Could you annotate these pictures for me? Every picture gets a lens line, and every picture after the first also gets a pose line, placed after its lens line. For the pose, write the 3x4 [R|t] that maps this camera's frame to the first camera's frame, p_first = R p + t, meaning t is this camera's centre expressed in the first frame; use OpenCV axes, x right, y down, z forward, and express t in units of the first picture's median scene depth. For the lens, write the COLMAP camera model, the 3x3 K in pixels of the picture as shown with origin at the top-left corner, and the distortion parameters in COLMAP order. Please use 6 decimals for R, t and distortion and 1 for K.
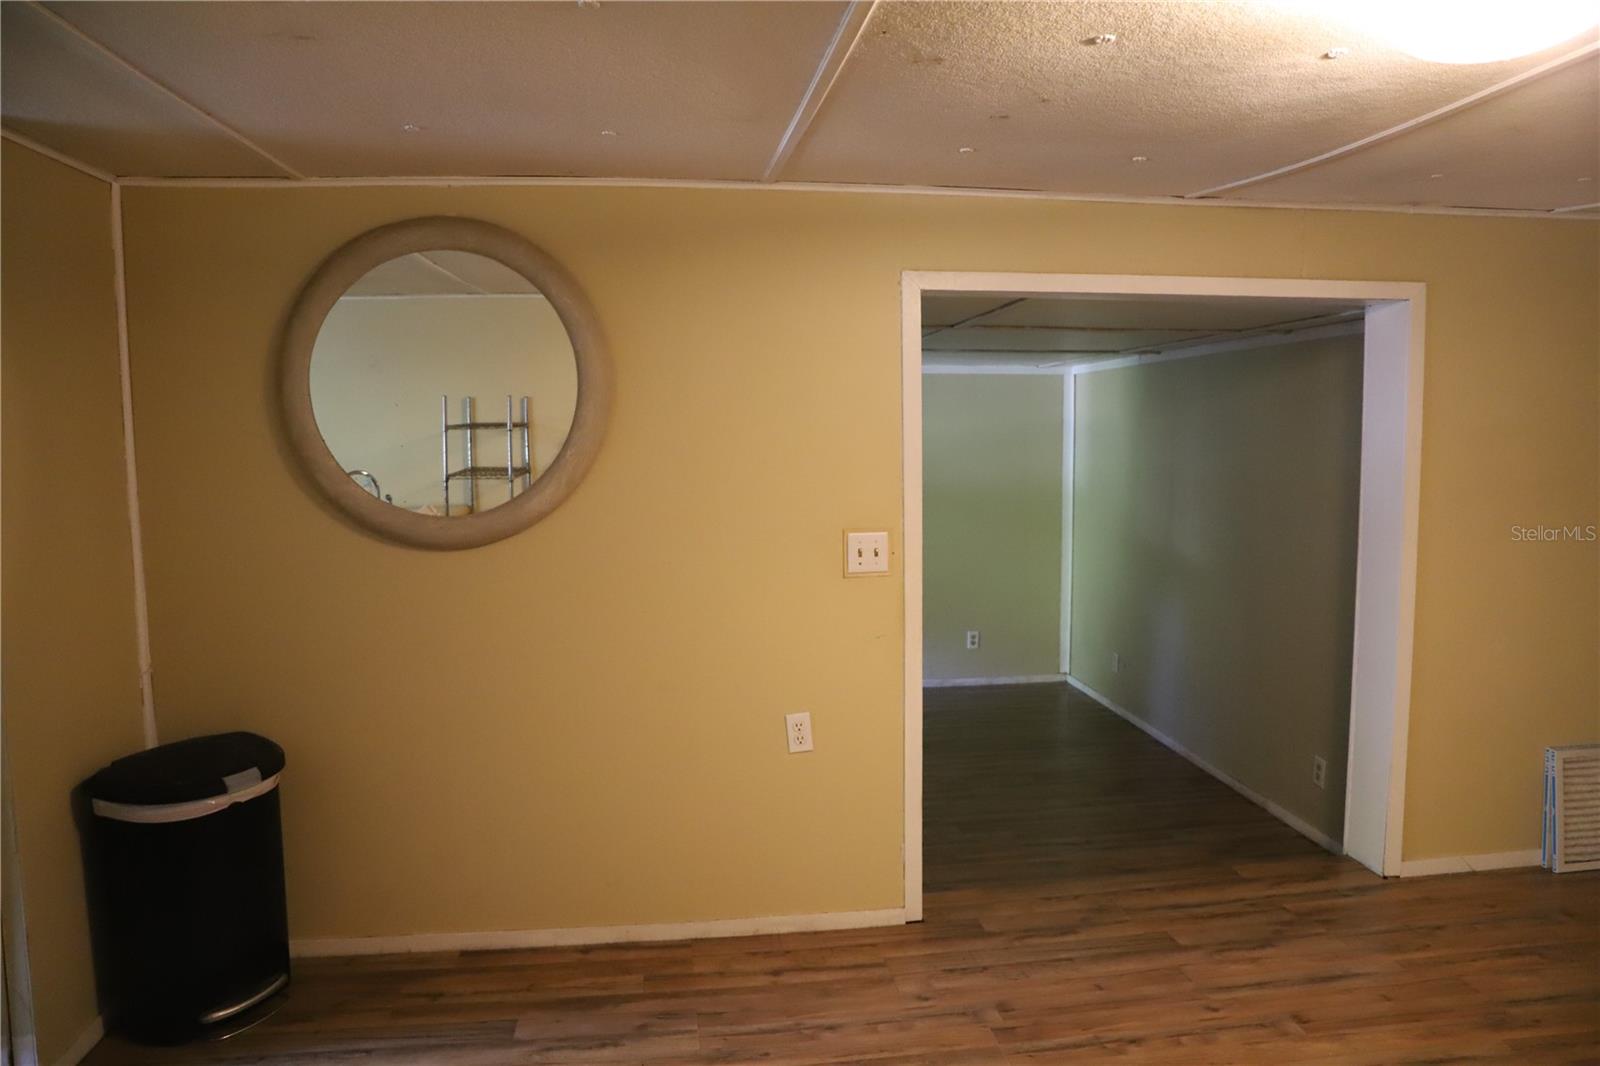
lens RADIAL K [[1093.1, 0, 800.0], [0, 1093.1, 533.0], [0, 0, 1]] dist [-0.124594, 0.085731]
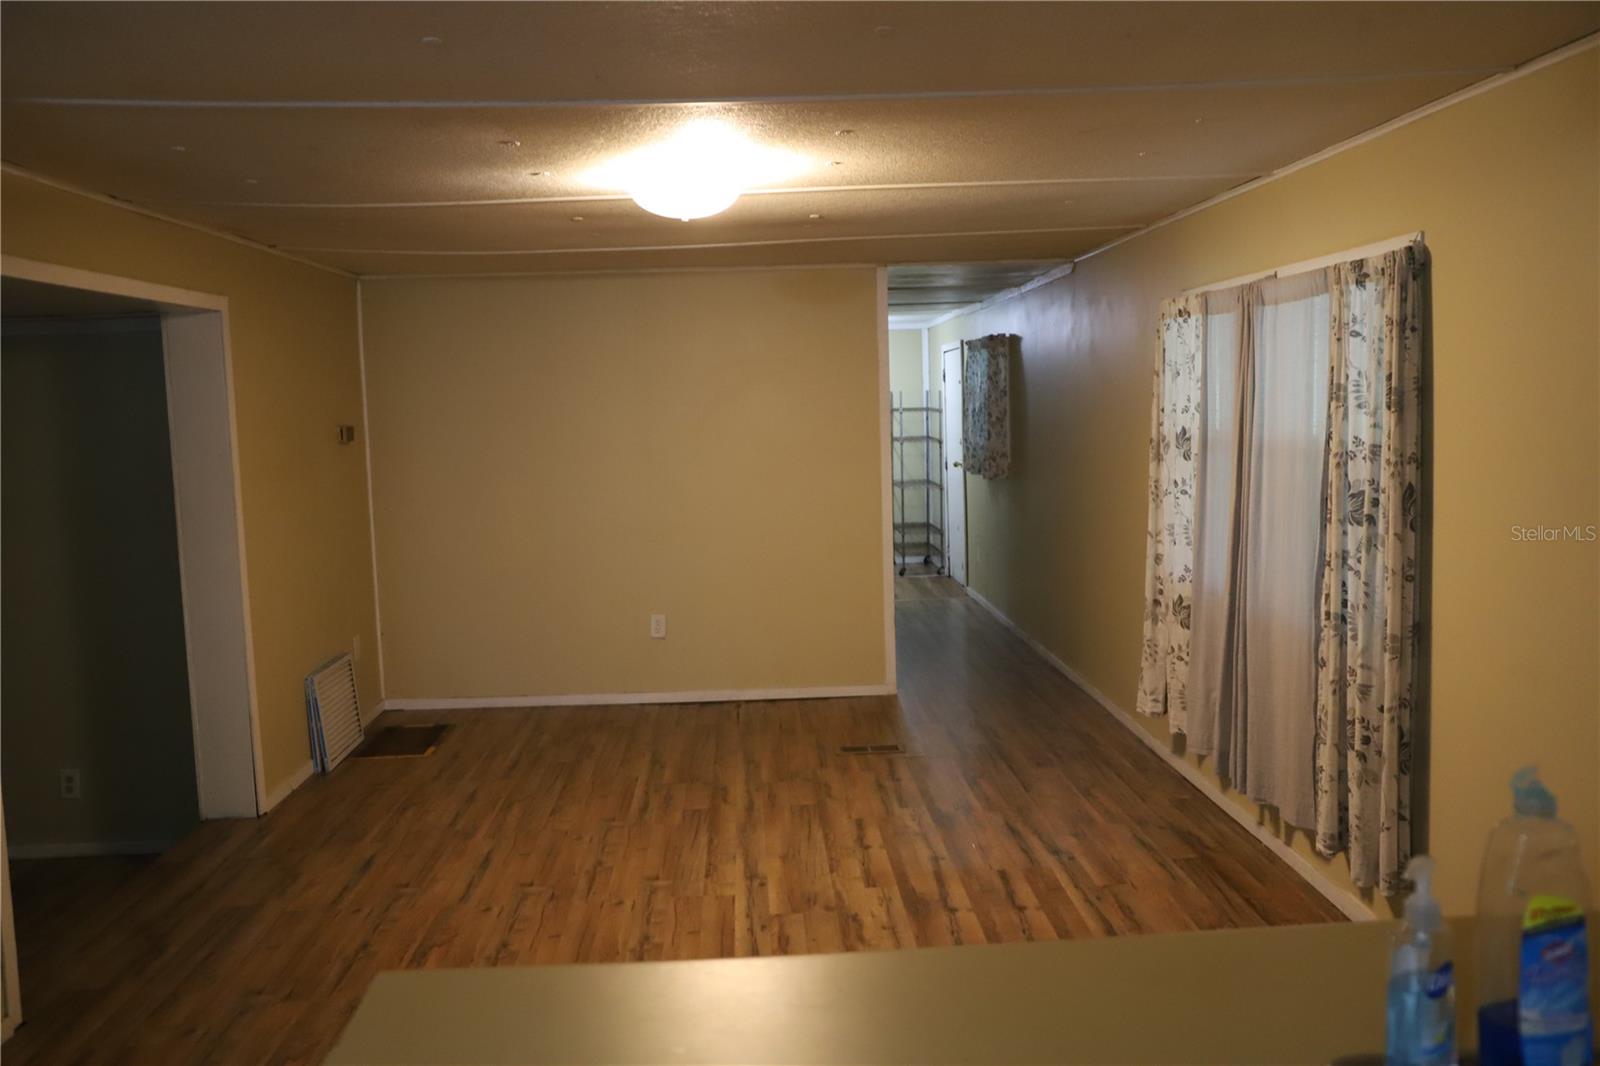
lens RADIAL K [[1284.0, 0, 800.0], [0, 1284.0, 533.0], [0, 0, 1]] dist [-0.070759, 0.056543]
pose [[0.094288, -0.100423, 0.990467, -0.732446], [0.129433, 0.987692, 0.087820, -0.021151], [-0.987095, 0.119919, 0.106126, 0.246693]]
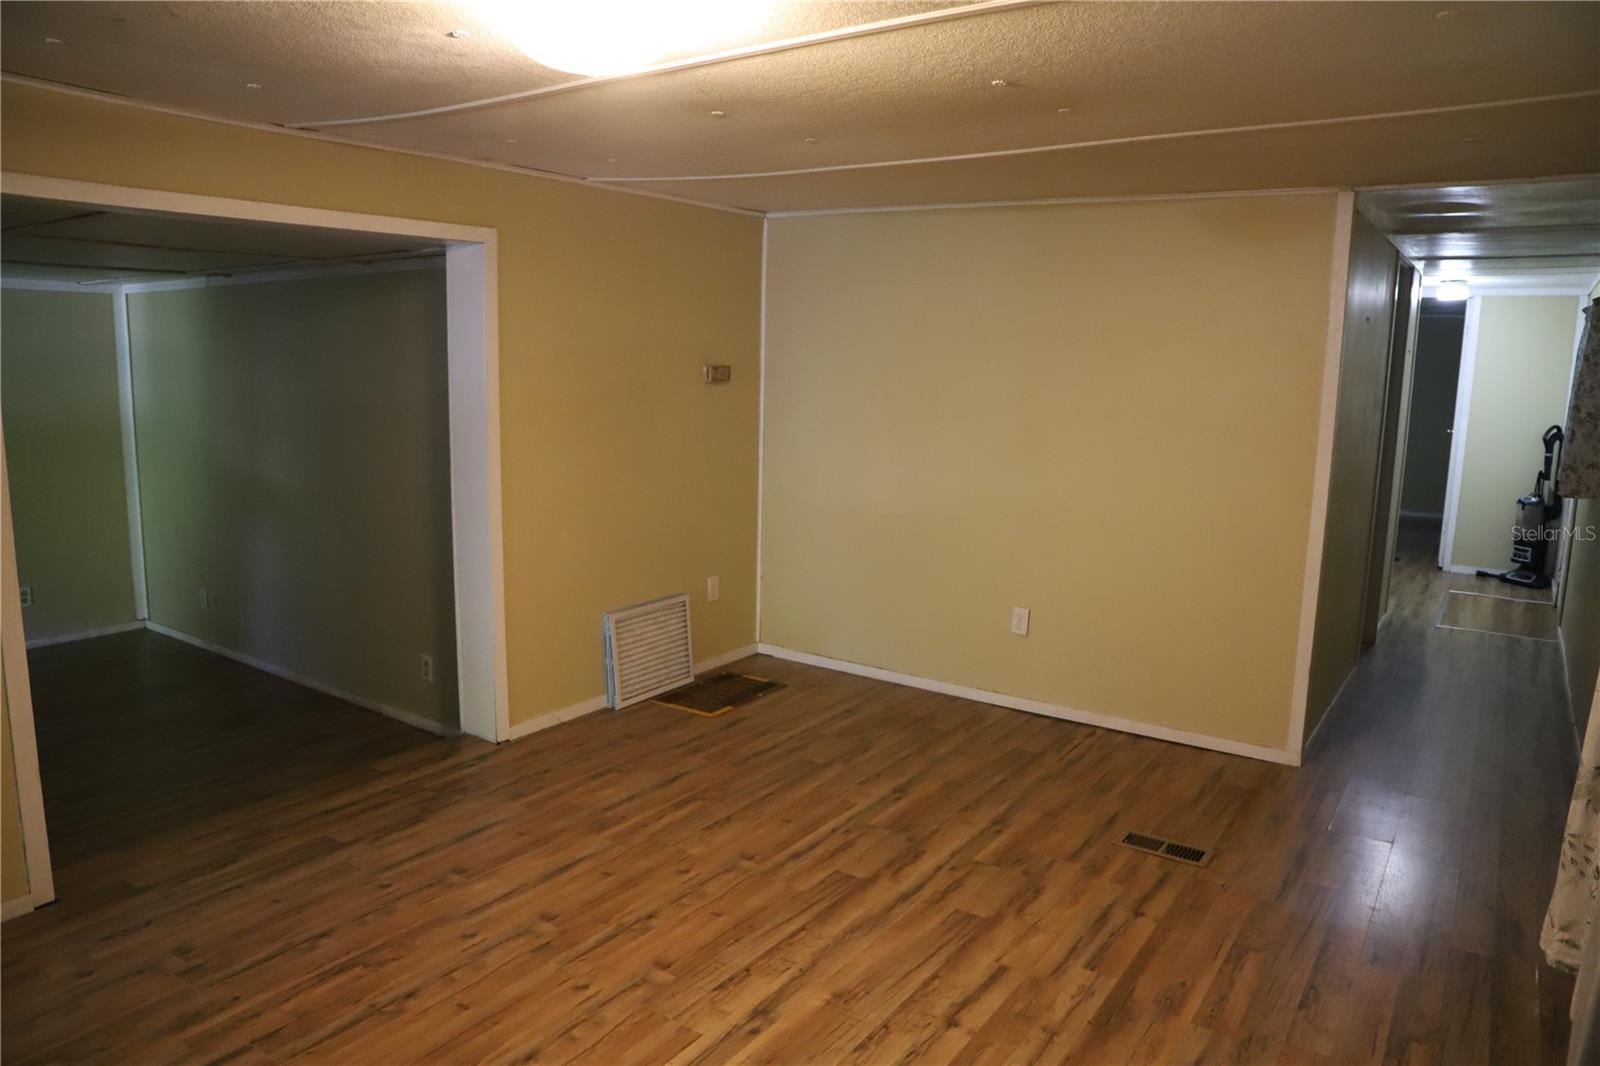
lens RADIAL K [[1093.1, 0, 800.0], [0, 1093.1, 533.0], [0, 0, 1]] dist [-0.124594, 0.085731]
pose [[0.668636, -0.099697, 0.736876, -0.079799], [0.048922, 0.994722, 0.090191, 0.004253], [-0.741979, -0.024255, 0.669985, -0.043116]]
